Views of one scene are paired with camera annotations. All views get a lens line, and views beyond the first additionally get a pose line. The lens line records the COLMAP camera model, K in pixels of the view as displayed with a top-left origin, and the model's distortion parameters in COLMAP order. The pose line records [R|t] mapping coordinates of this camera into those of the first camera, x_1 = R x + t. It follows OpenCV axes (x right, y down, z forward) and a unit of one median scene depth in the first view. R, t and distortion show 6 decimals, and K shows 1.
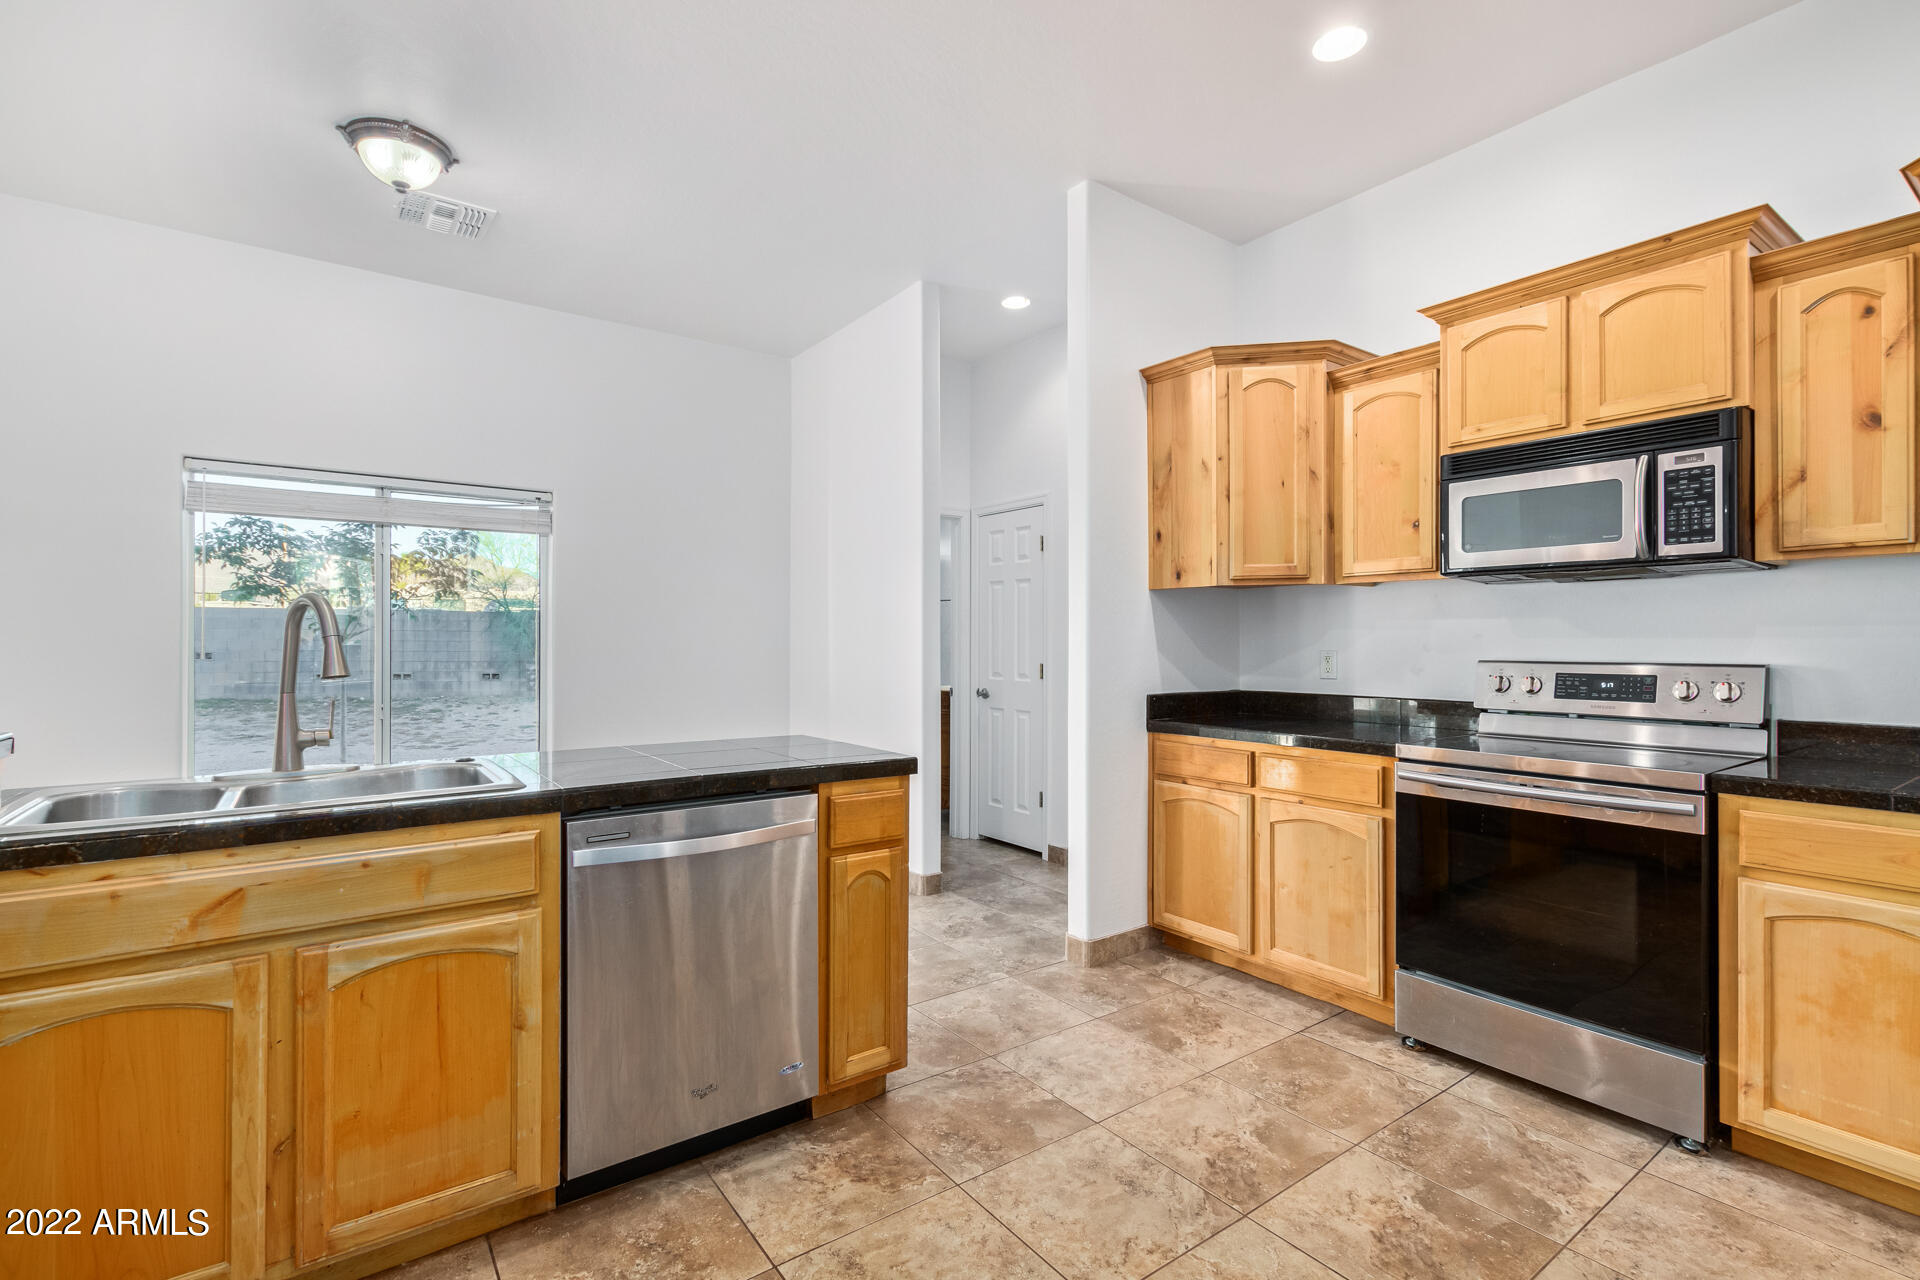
lens RADIAL K [[871.2, 0, 962.6], [0, 871.2, 643.1], [0, 0, 1]] dist [0.010633, -0.003926]
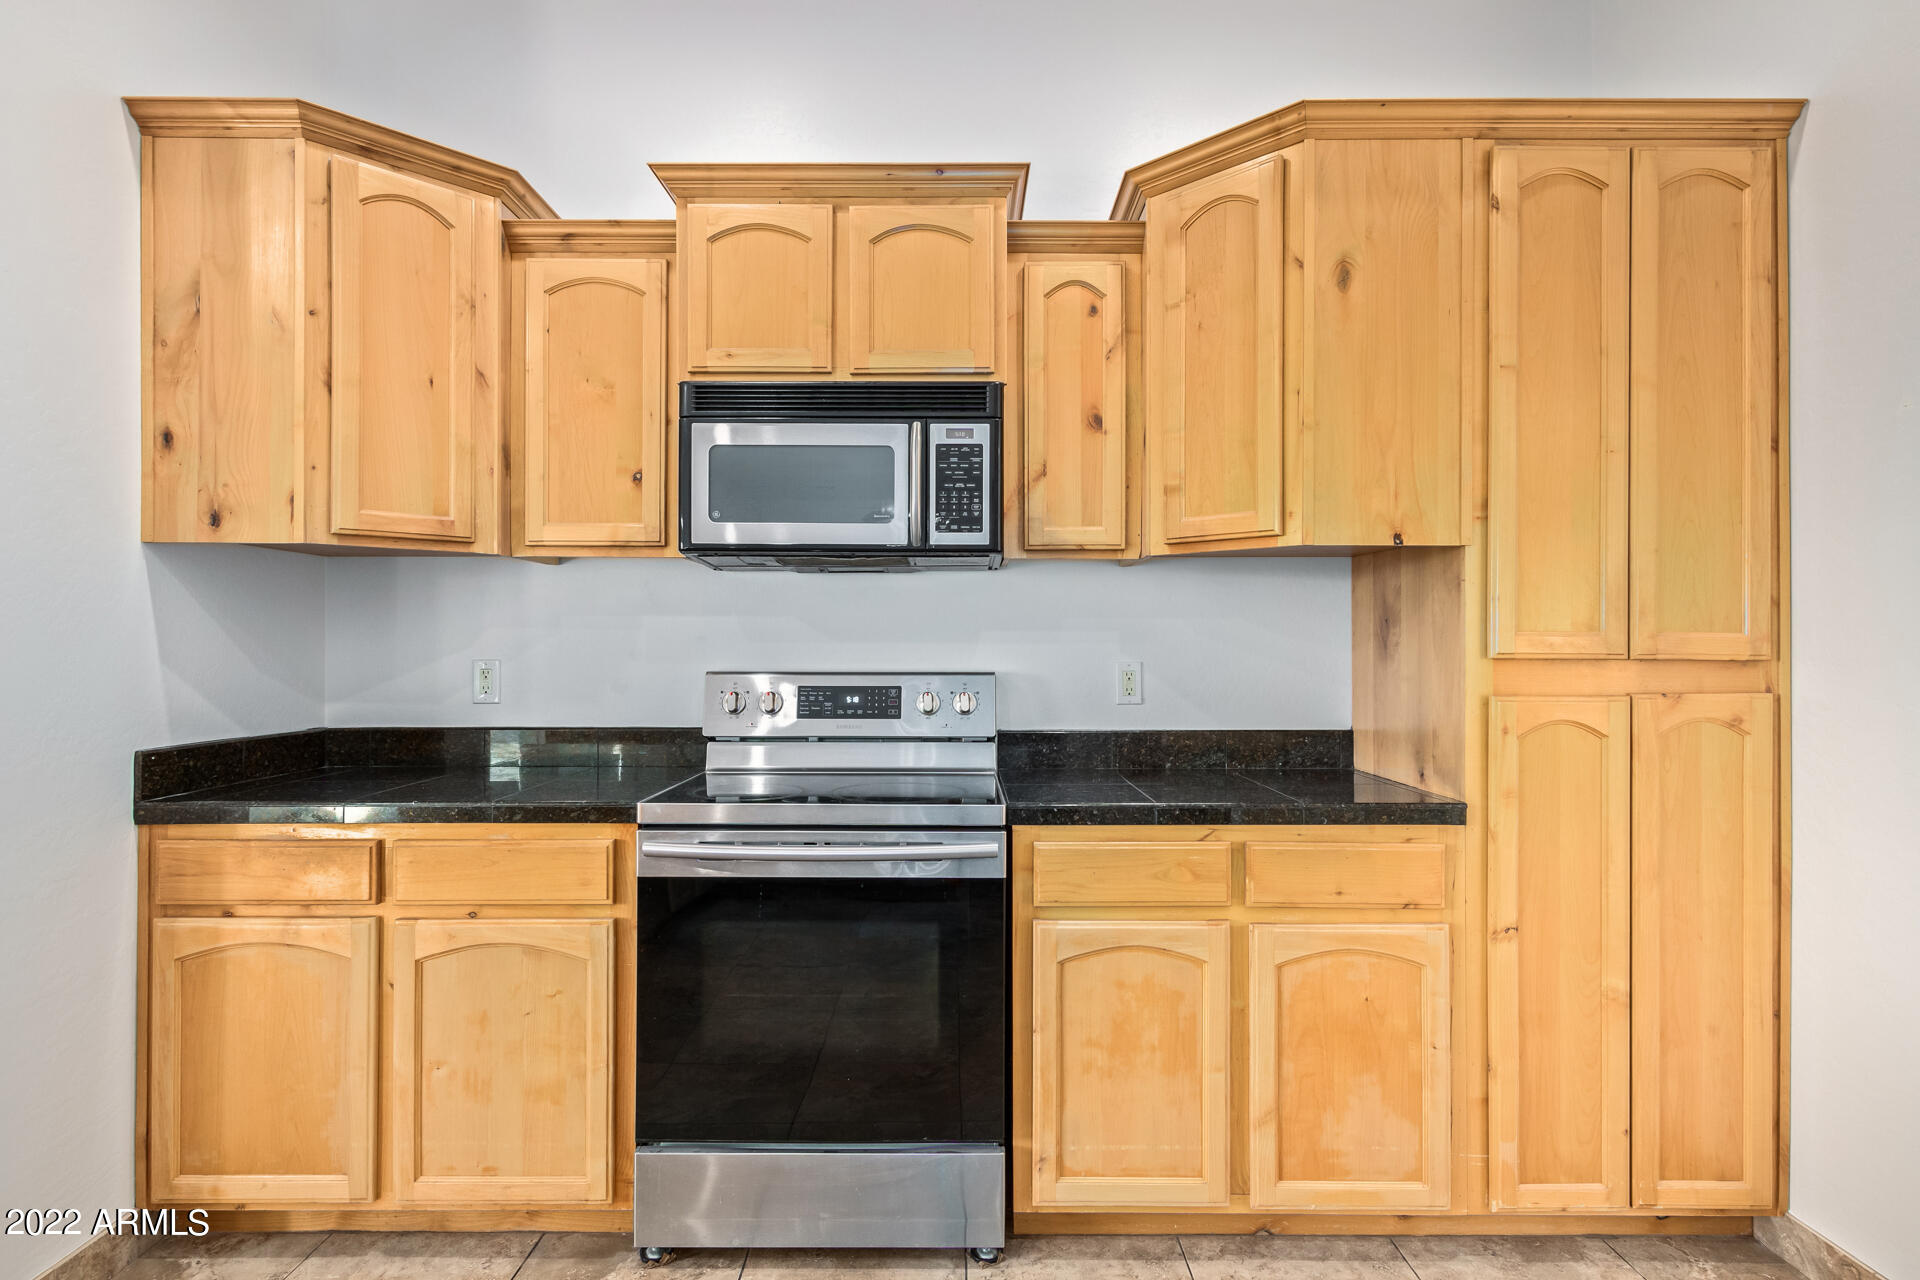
lens RADIAL K [[1001.4, 0, 957.0], [0, 1001.4, 642.0], [0, 0, 1]] dist [0.007126, -0.005581]
pose [[0.593442, 0.006076, 0.804854, 0.034729], [-0.000827, 0.999976, -0.006939, 0.000085], [-0.804876, 0.003452, 0.593433, 0.359640]]
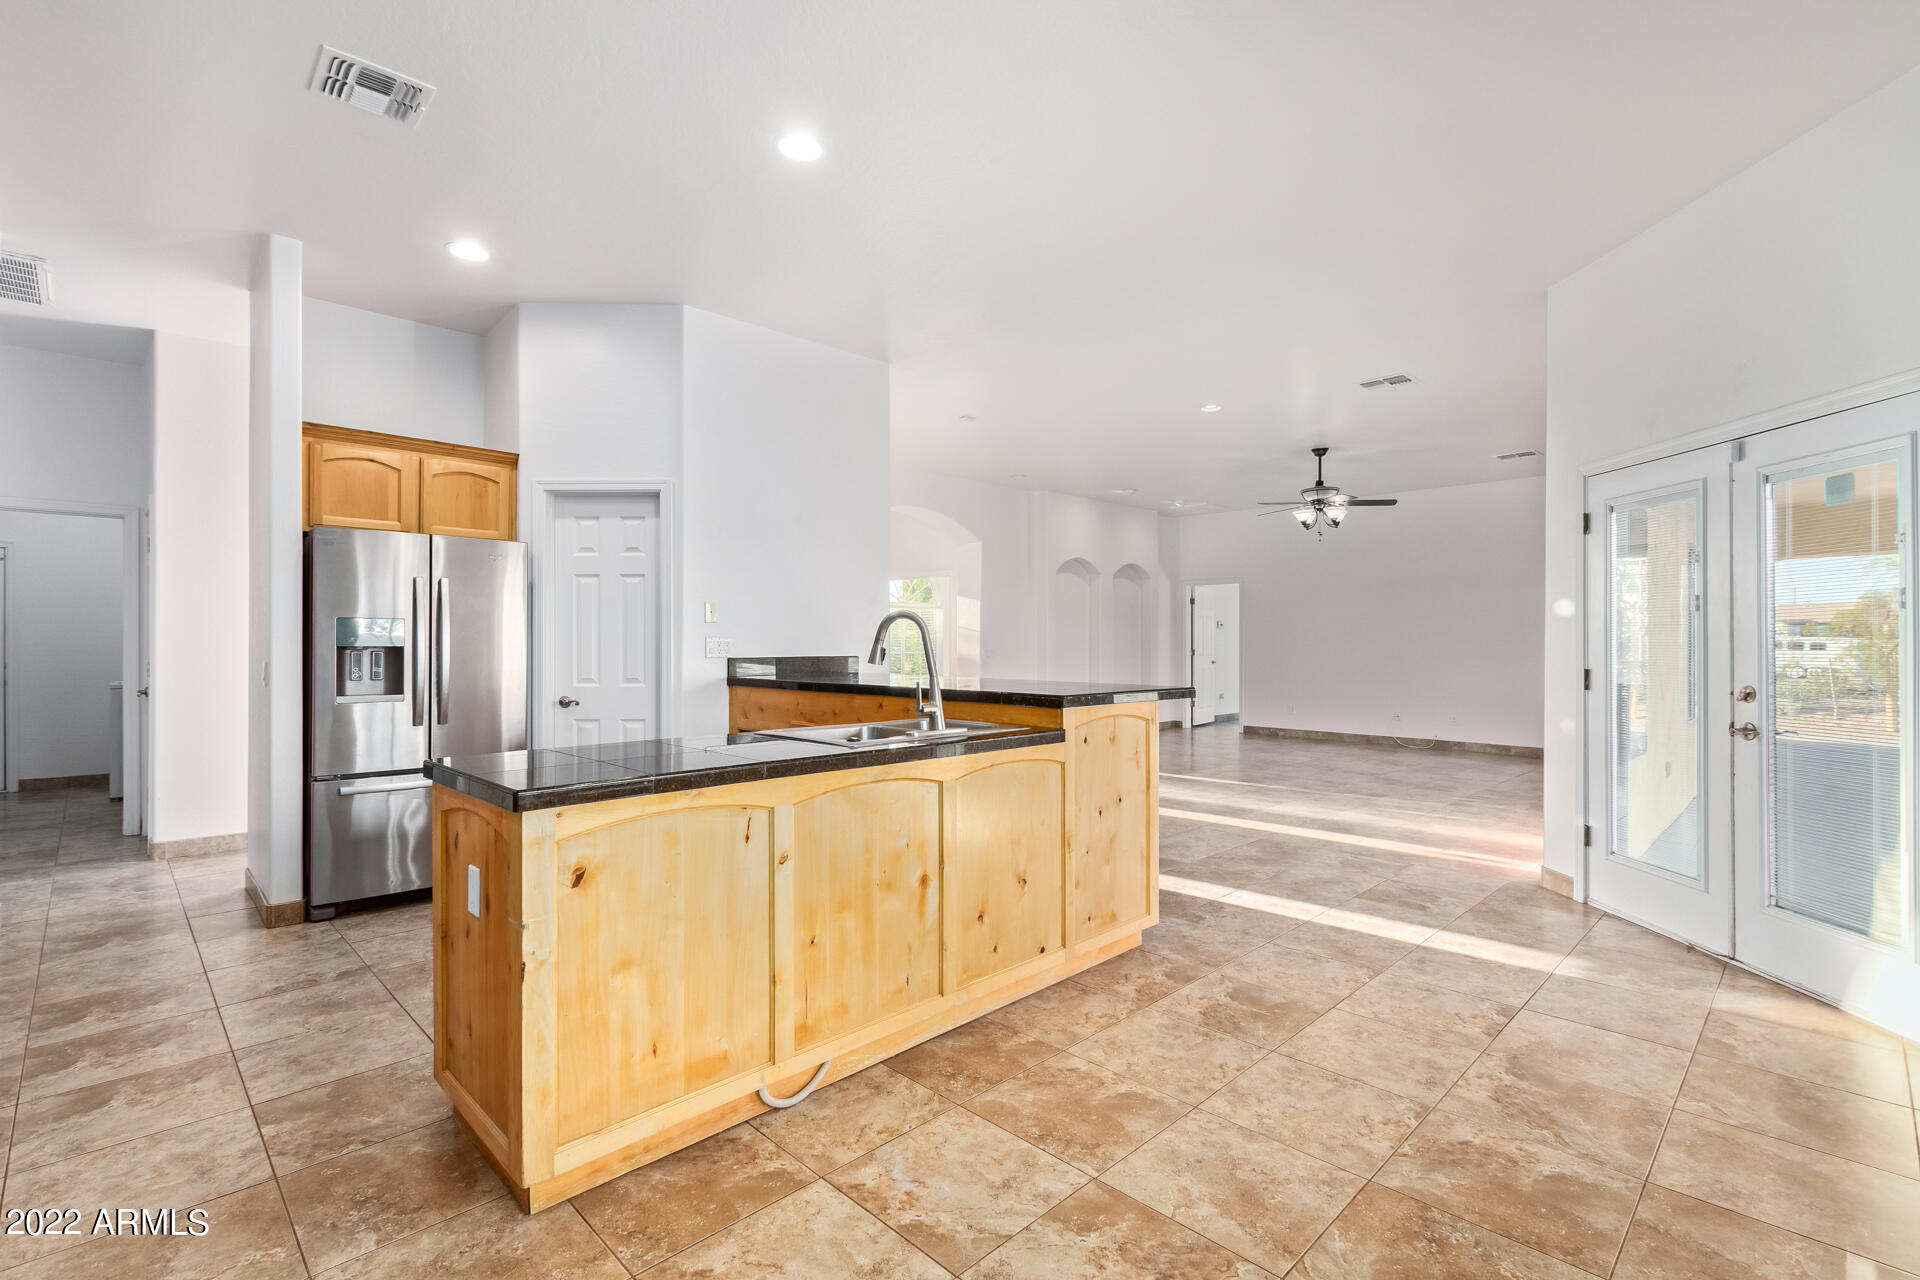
lens RADIAL K [[871.2, 0, 955.8], [0, 871.2, 642.1], [0, 0, 1]] dist [0.010633, -0.003926]
pose [[-0.989899, -0.002045, -0.141762, -0.432973], [-0.002071, 0.999998, 0.000042, -0.001615], [0.141762, 0.000335, -0.989901, 1.774939]]
